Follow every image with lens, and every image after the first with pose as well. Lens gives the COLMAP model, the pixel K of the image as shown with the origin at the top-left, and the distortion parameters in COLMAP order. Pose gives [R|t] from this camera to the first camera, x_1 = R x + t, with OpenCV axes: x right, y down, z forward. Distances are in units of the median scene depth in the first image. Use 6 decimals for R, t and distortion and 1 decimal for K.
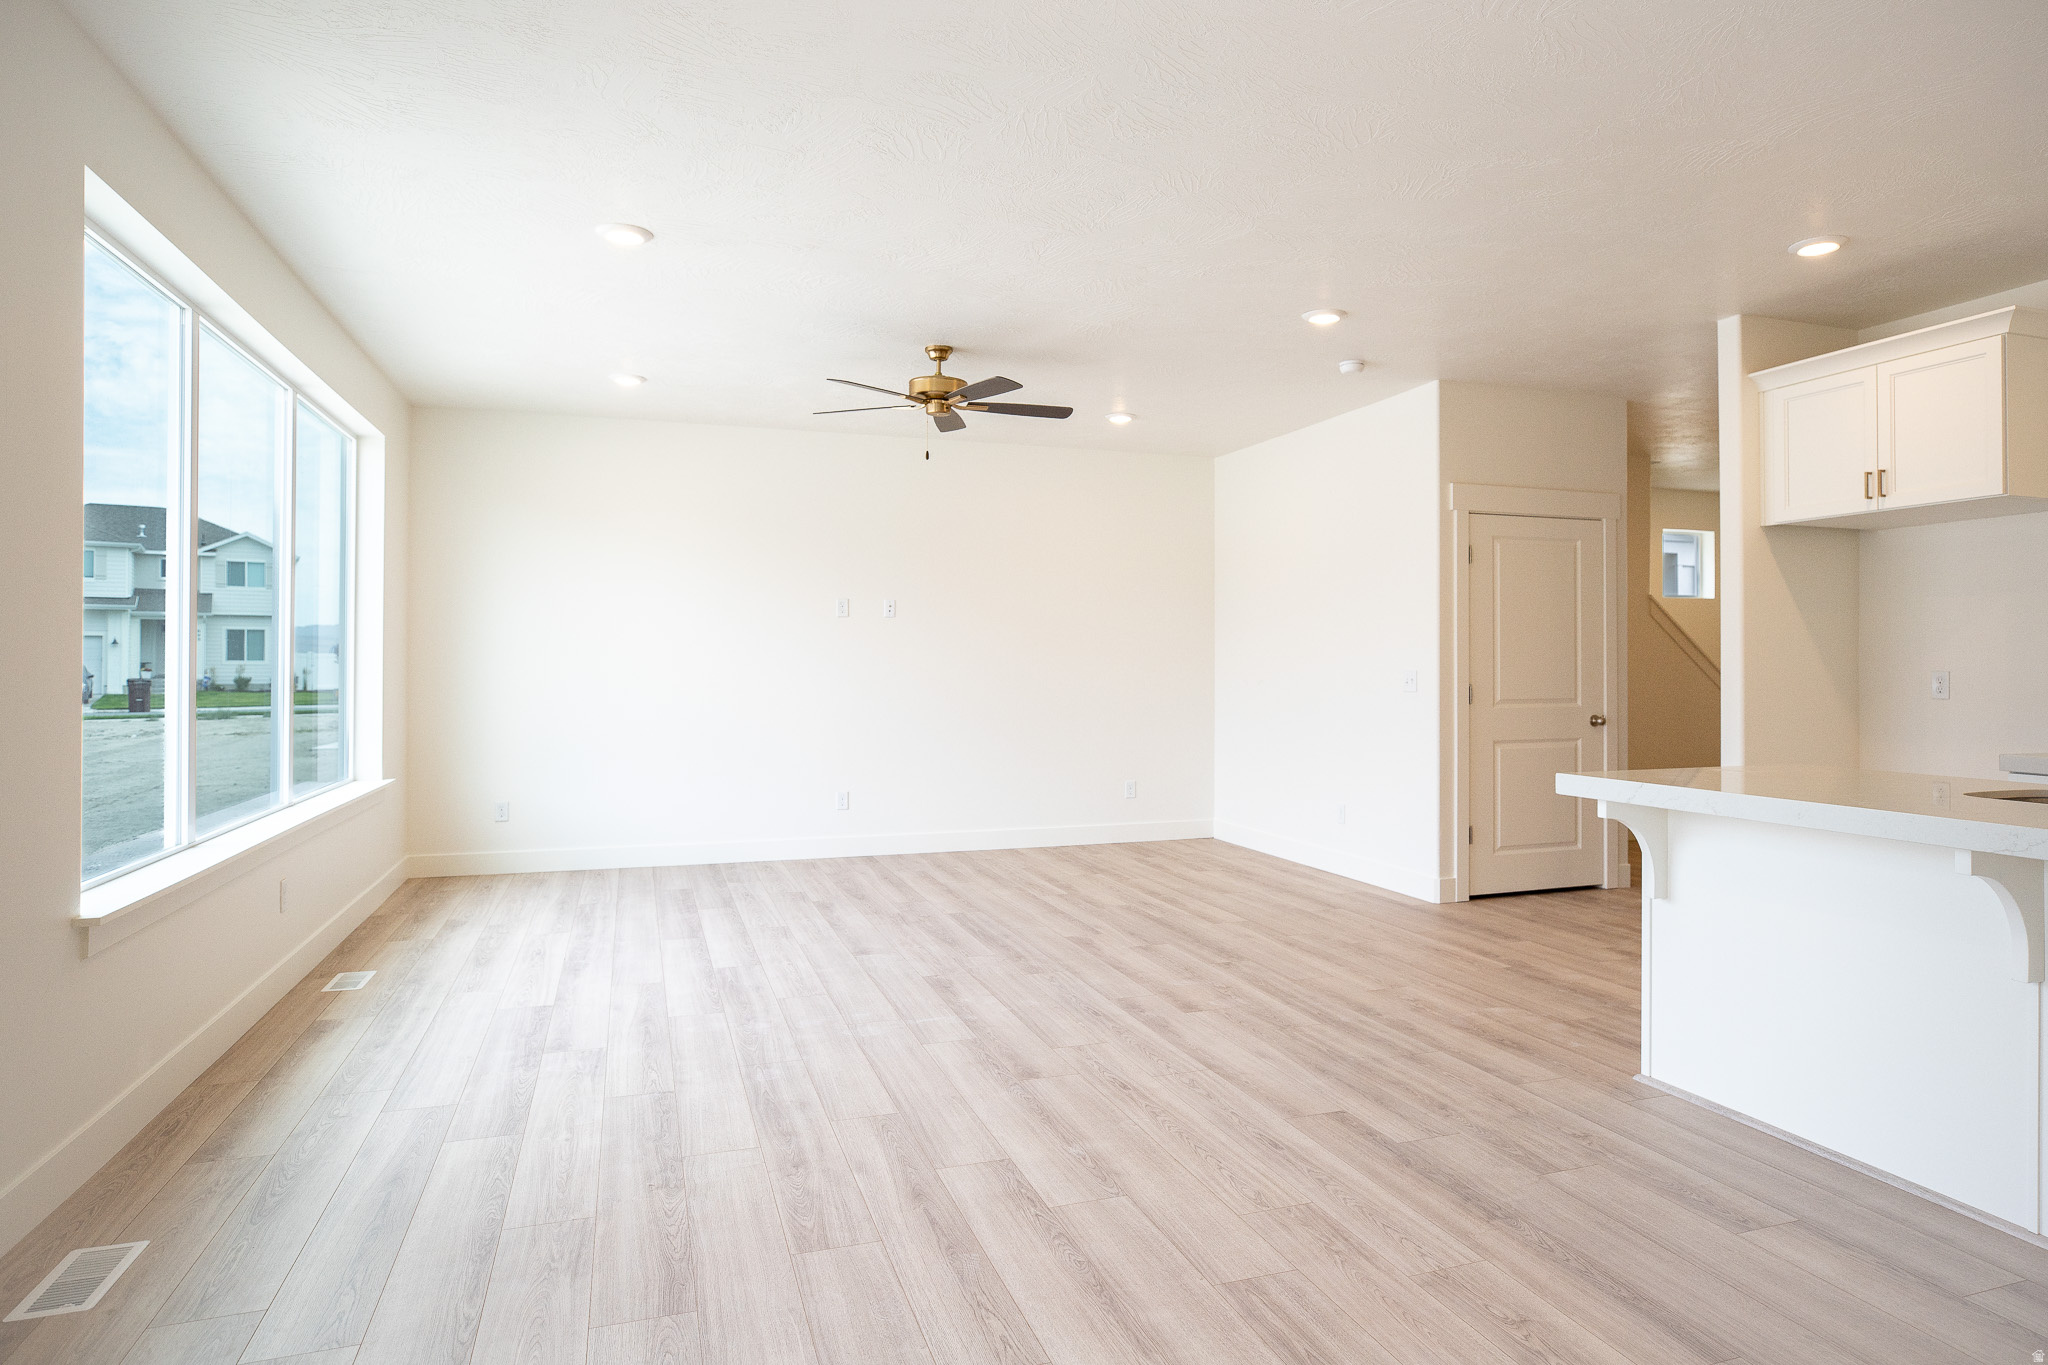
lens RADIAL K [[1251.7, 0, 1016.8], [0, 1251.7, 660.8], [0, 0, 1]] dist [-0.026614, 0.017329]
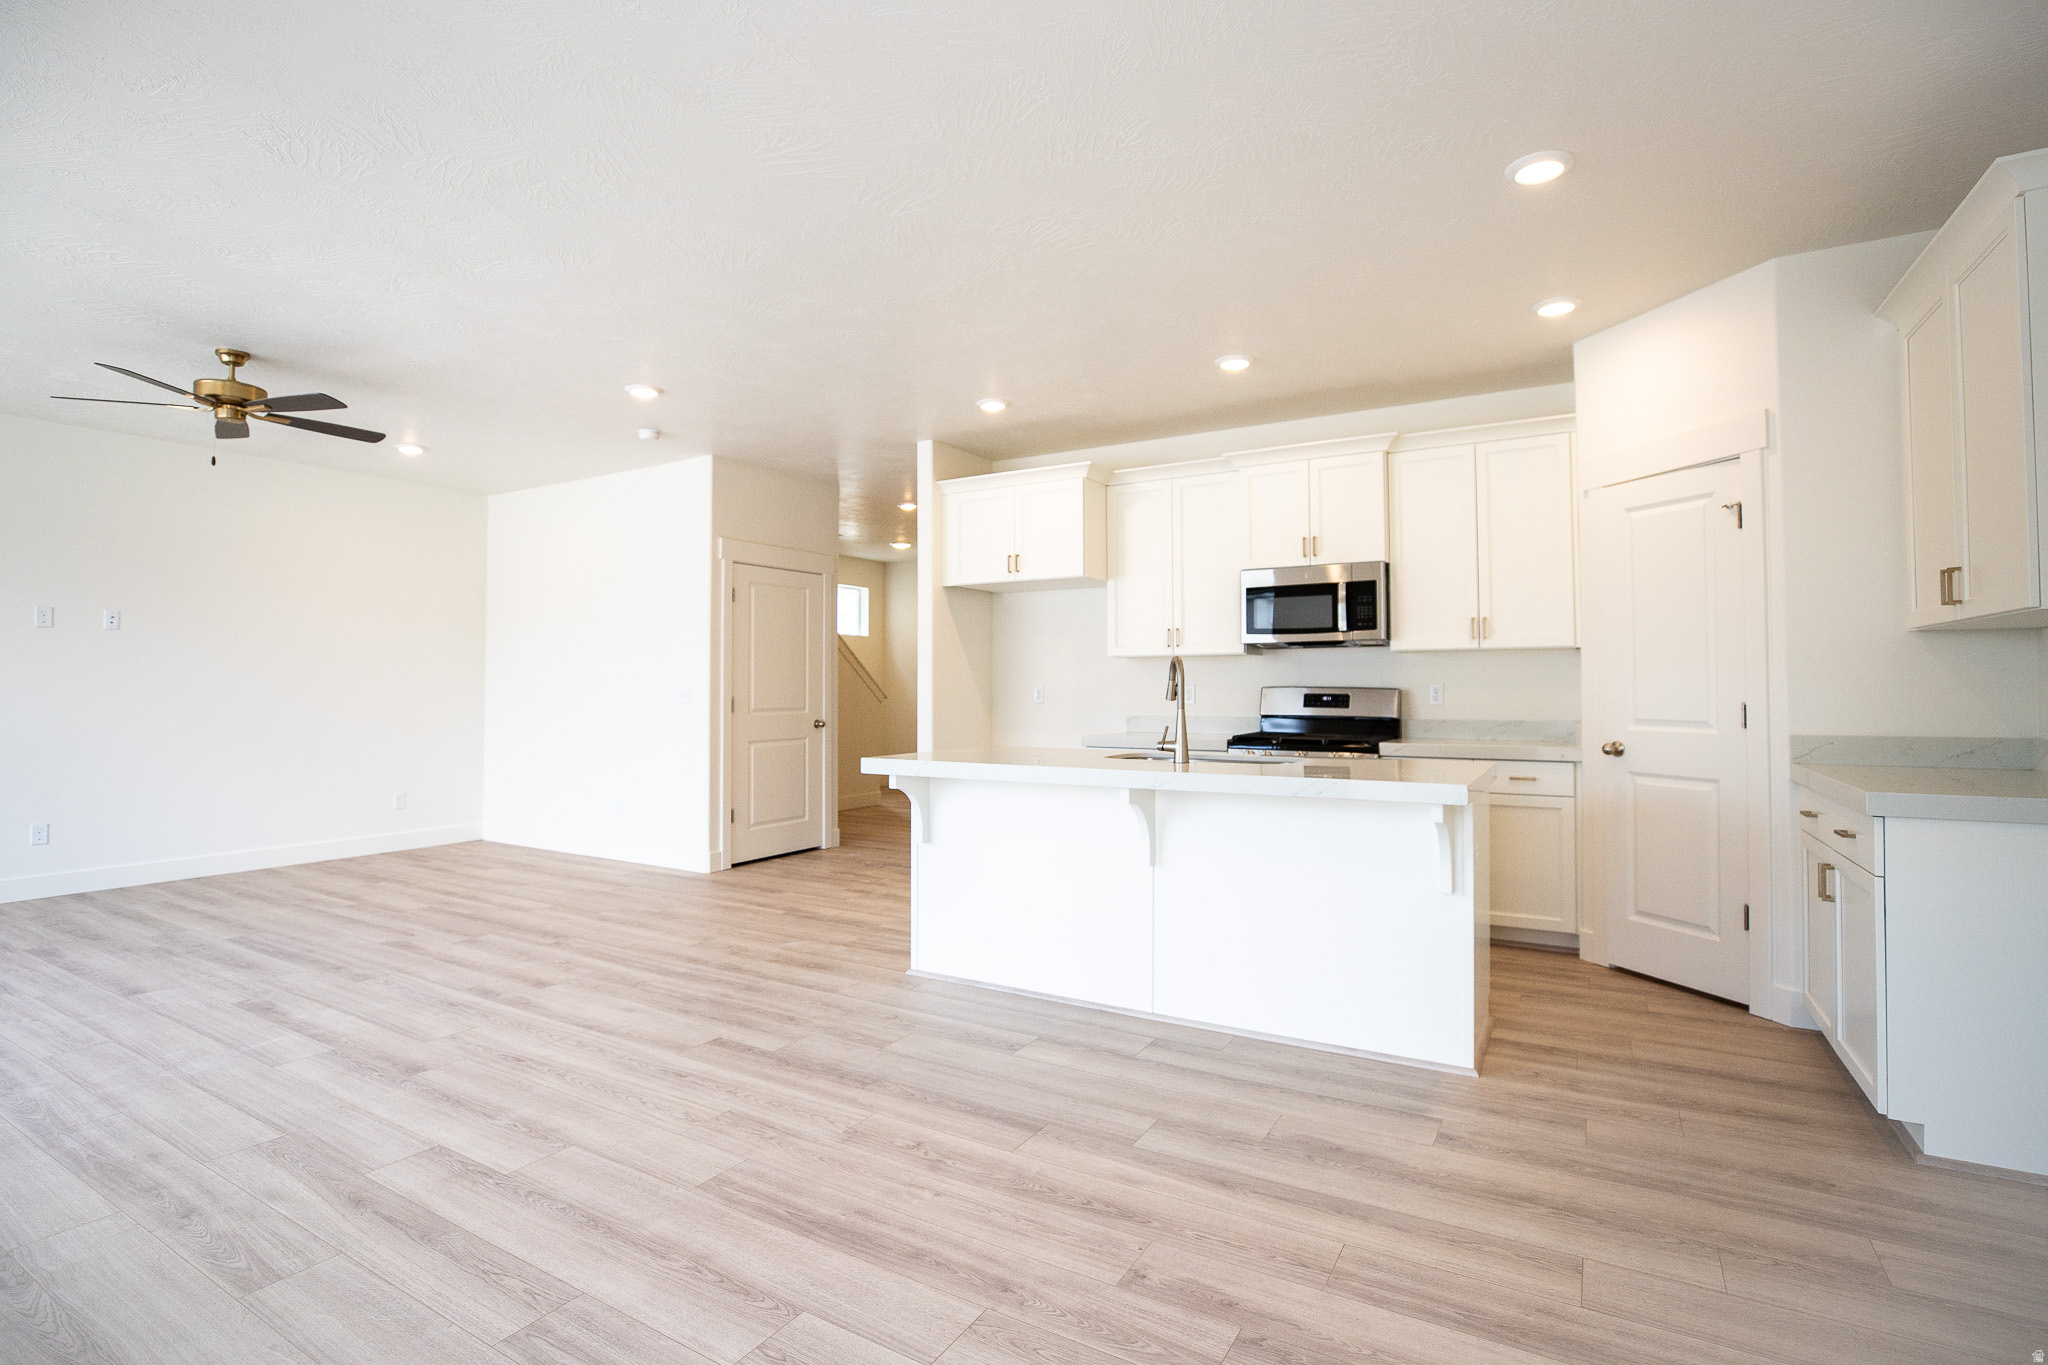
lens RADIAL K [[1032.1, 0, 1011.0], [0, 1032.1, 662.0], [0, 0, 1]] dist [-0.037729, 0.011659]
pose [[0.767048, 0.015001, 0.641415, -0.150047], [-0.001831, 0.999774, -0.021192, 0.007964], [-0.641588, 0.015081, 0.766901, 0.024292]]
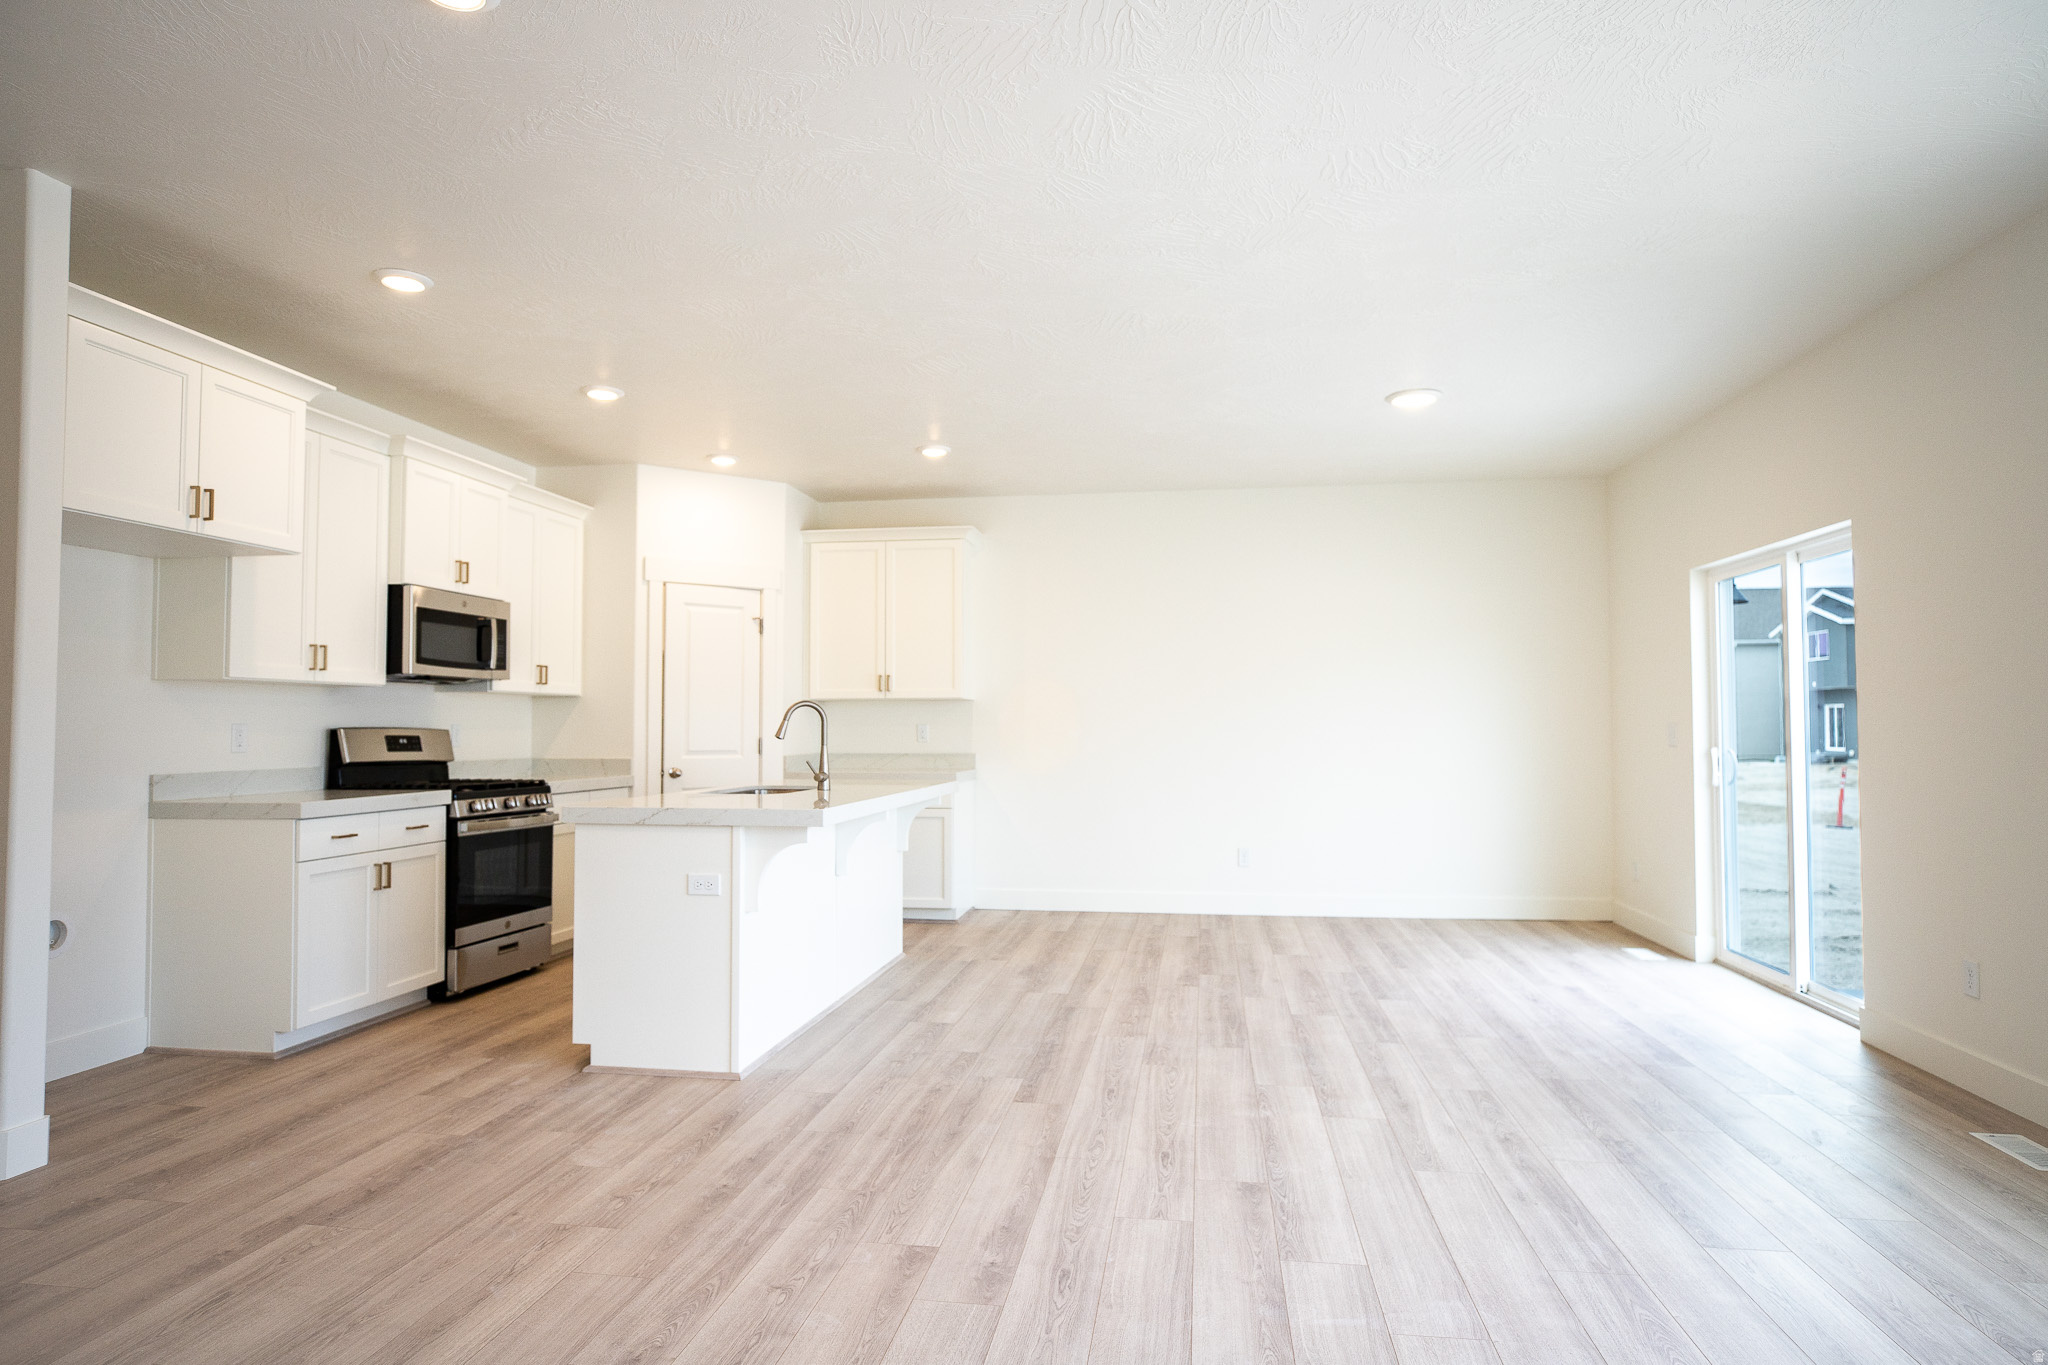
lens RADIAL K [[1251.7, 0, 1019.5], [0, 1251.7, 683.2], [0, 0, 1]] dist [-0.026614, 0.017329]
pose [[-0.908629, 0.016207, 0.417289, -0.199962], [-0.001312, 0.999131, -0.041662, 0.018598], [-0.417601, -0.038403, -0.907818, 1.780217]]
